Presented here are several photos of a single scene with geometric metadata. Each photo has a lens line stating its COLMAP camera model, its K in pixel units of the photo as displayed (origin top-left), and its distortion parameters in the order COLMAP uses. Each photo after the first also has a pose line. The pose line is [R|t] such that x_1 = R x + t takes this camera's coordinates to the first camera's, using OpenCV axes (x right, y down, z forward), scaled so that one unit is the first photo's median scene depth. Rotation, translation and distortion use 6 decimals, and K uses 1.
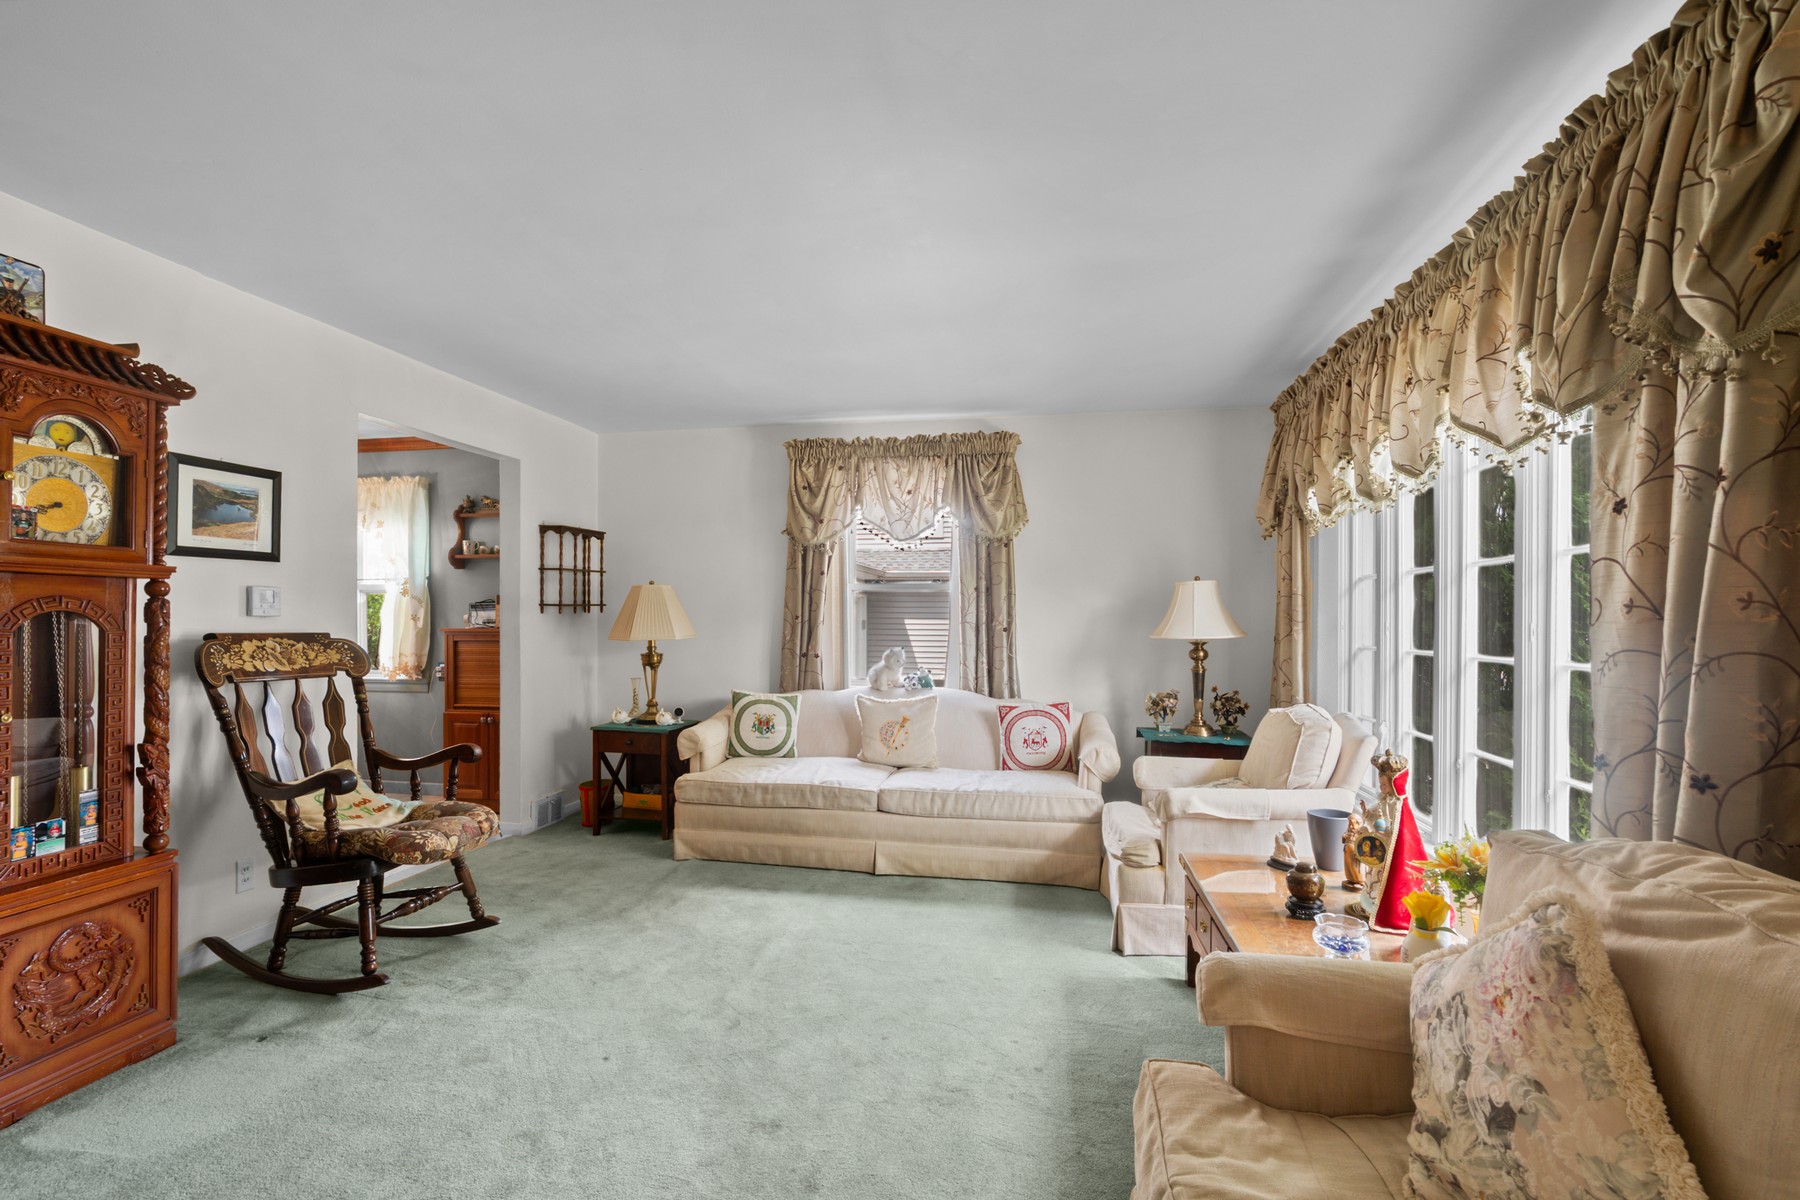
lens RADIAL K [[829.7, 0, 899.1], [0, 829.7, 610.1], [0, 0, 1]] dist [-0.009787, 0.004232]
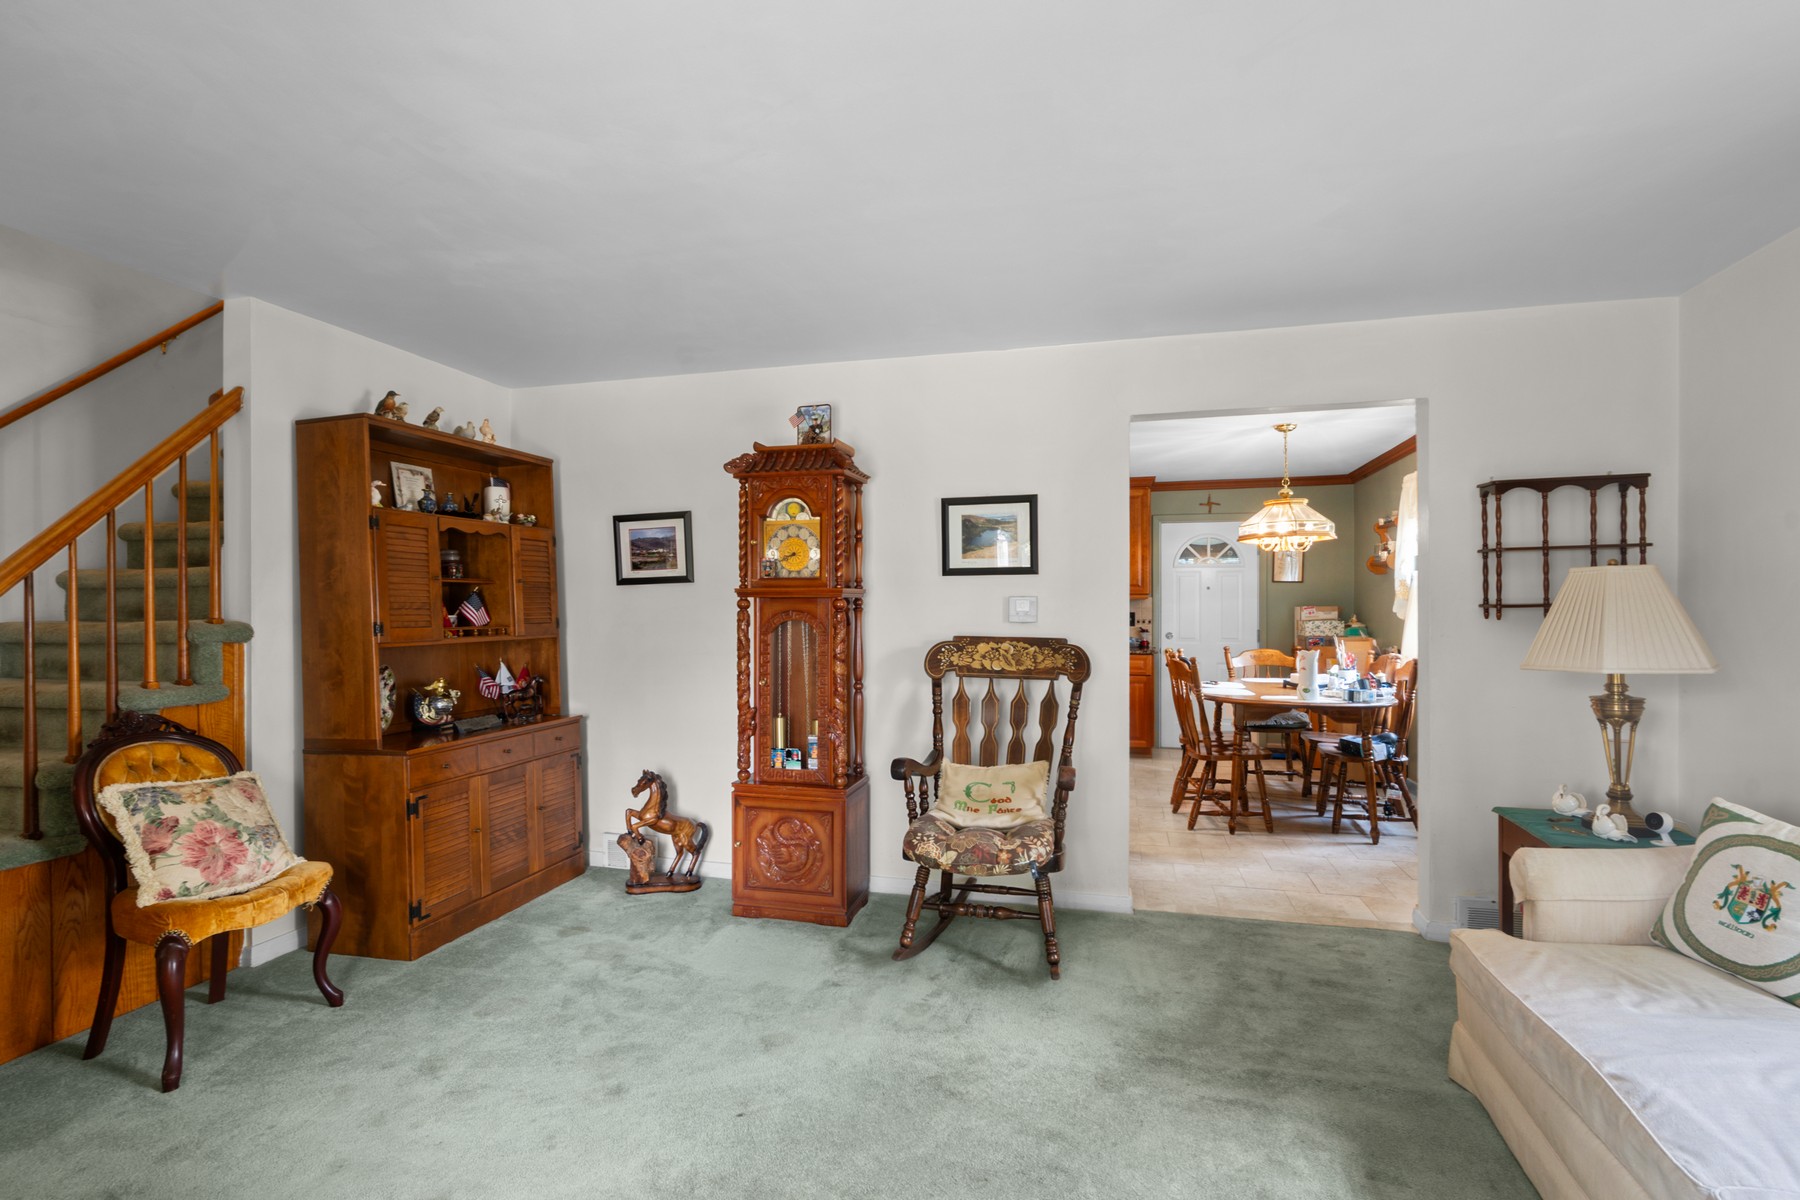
lens RADIAL K [[829.7, 0, 906.2], [0, 829.7, 604.2], [0, 0, 1]] dist [-0.009787, 0.004232]
pose [[-0.062311, -0.001438, -0.998056, 0.414000], [0.009442, 0.999953, -0.002030, -0.017389], [0.998012, -0.009550, -0.062294, 0.933503]]
